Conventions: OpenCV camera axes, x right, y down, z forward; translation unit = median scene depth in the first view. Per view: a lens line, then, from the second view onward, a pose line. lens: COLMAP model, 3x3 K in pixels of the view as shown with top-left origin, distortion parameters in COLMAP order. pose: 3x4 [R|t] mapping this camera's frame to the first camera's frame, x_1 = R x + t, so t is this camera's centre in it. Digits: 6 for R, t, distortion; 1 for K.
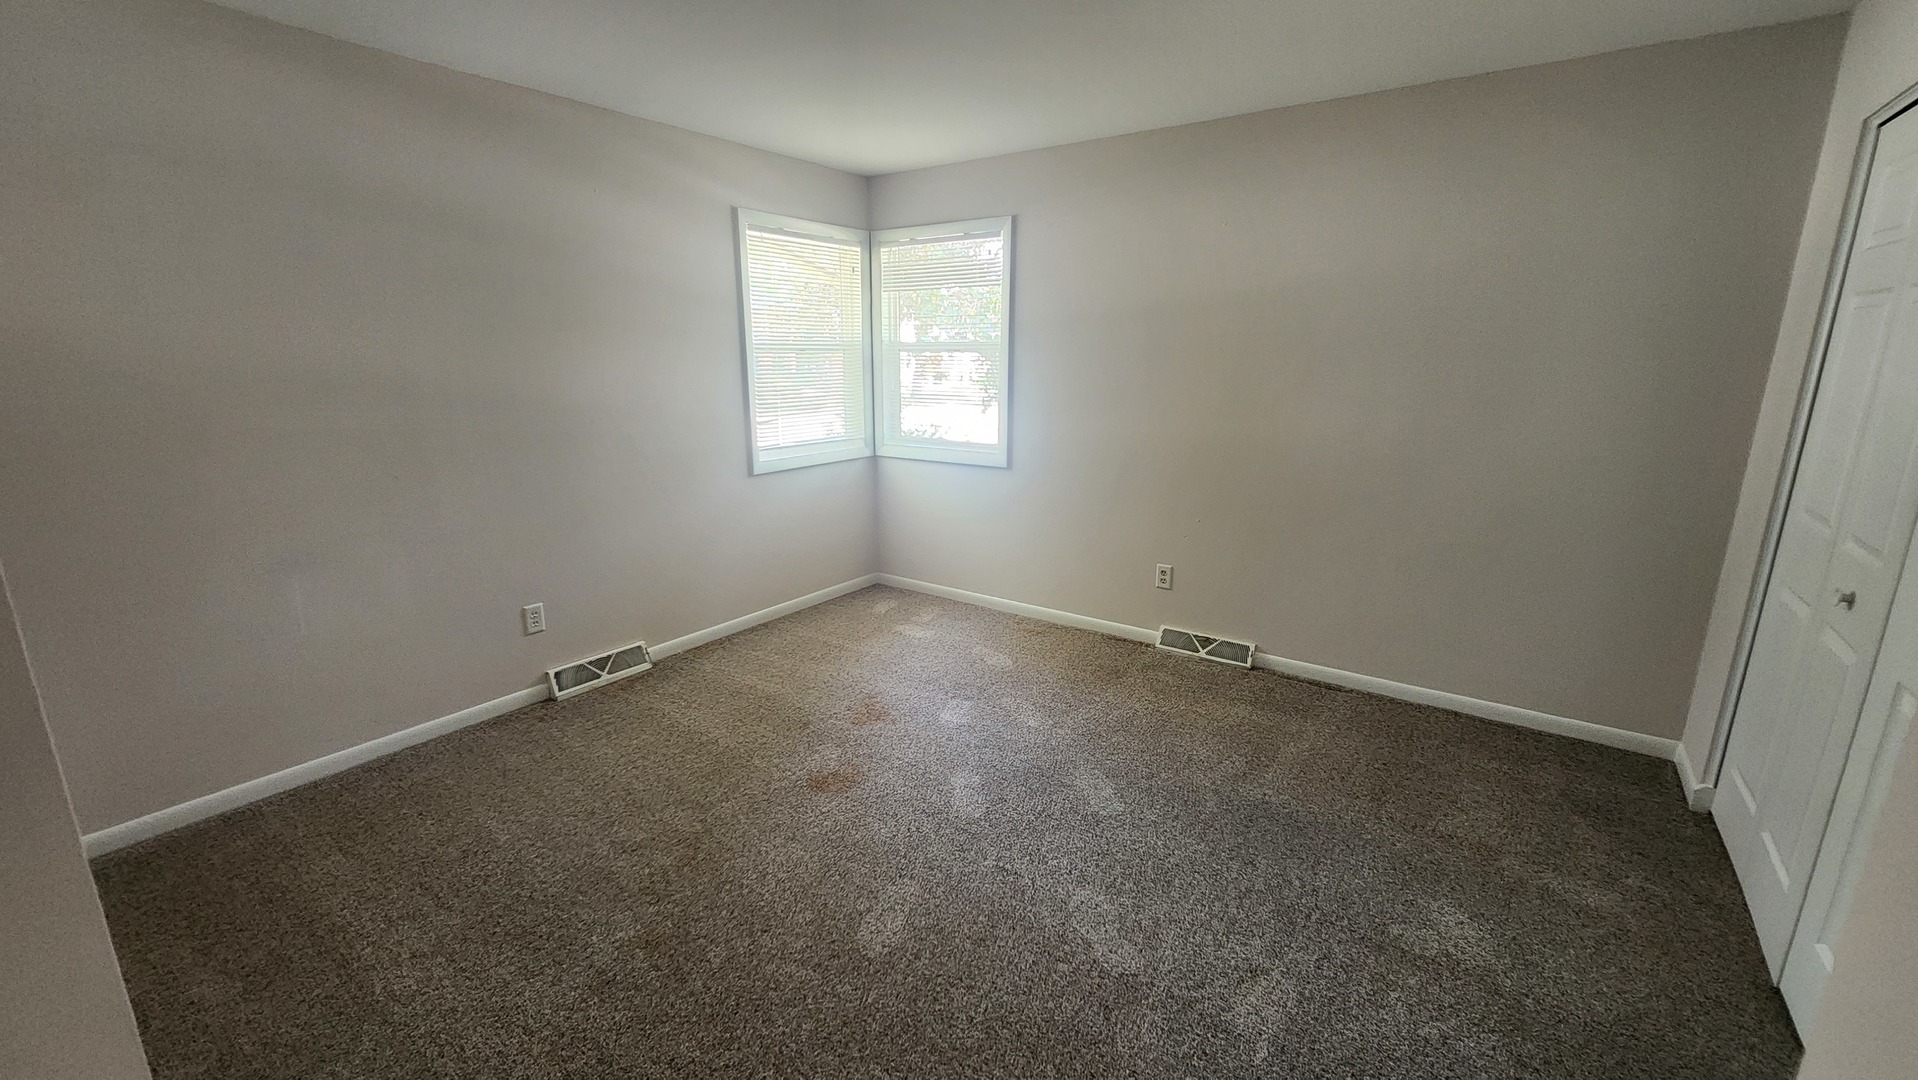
lens RADIAL K [[779.7, 0, 950.3], [0, 779.7, 541.9], [0, 0, 1]] dist [-0.000308, 0.000844]
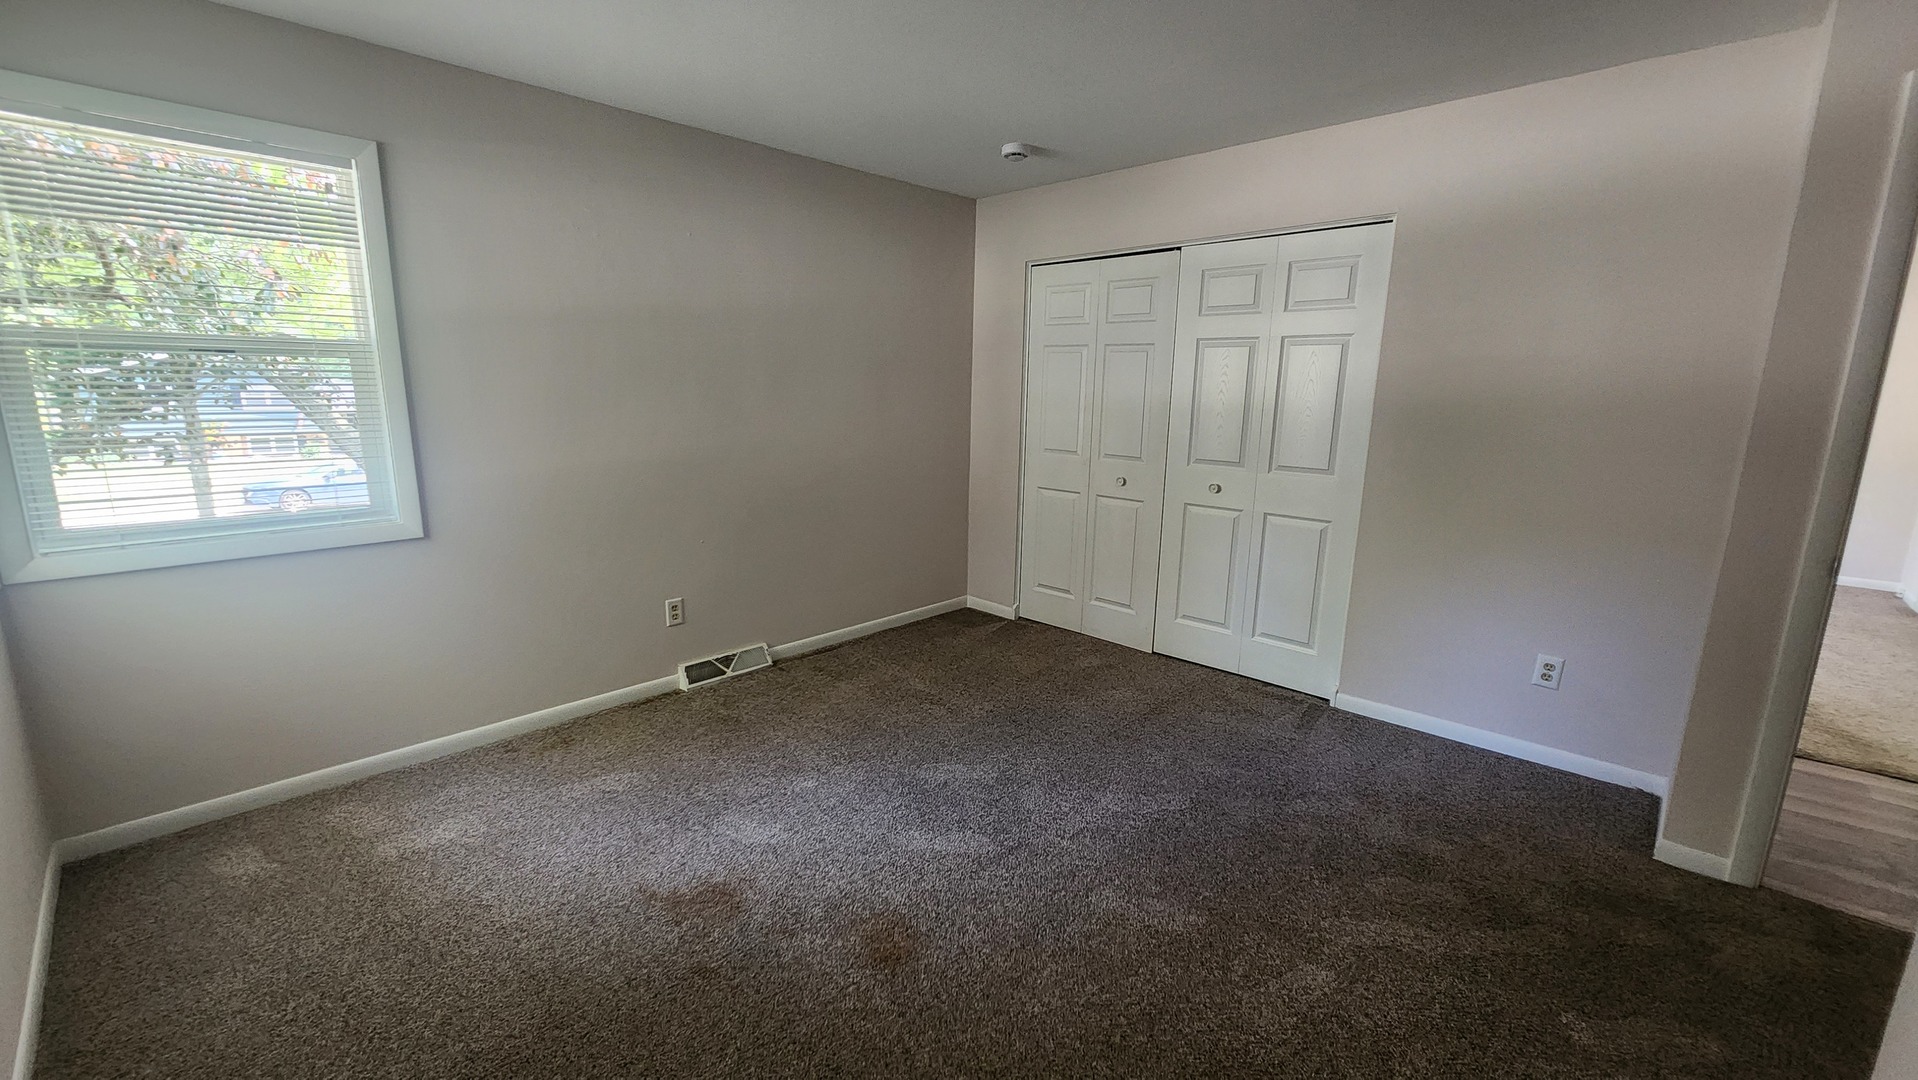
lens RADIAL K [[779.7, 0, 944.9], [0, 779.7, 534.8], [0, 0, 1]] dist [-0.000308, 0.000844]
pose [[0.137202, -0.186395, 0.972847, -0.583489], [0.218508, 0.963637, 0.153814, -0.119839], [-0.966142, 0.191472, 0.172942, 0.563210]]
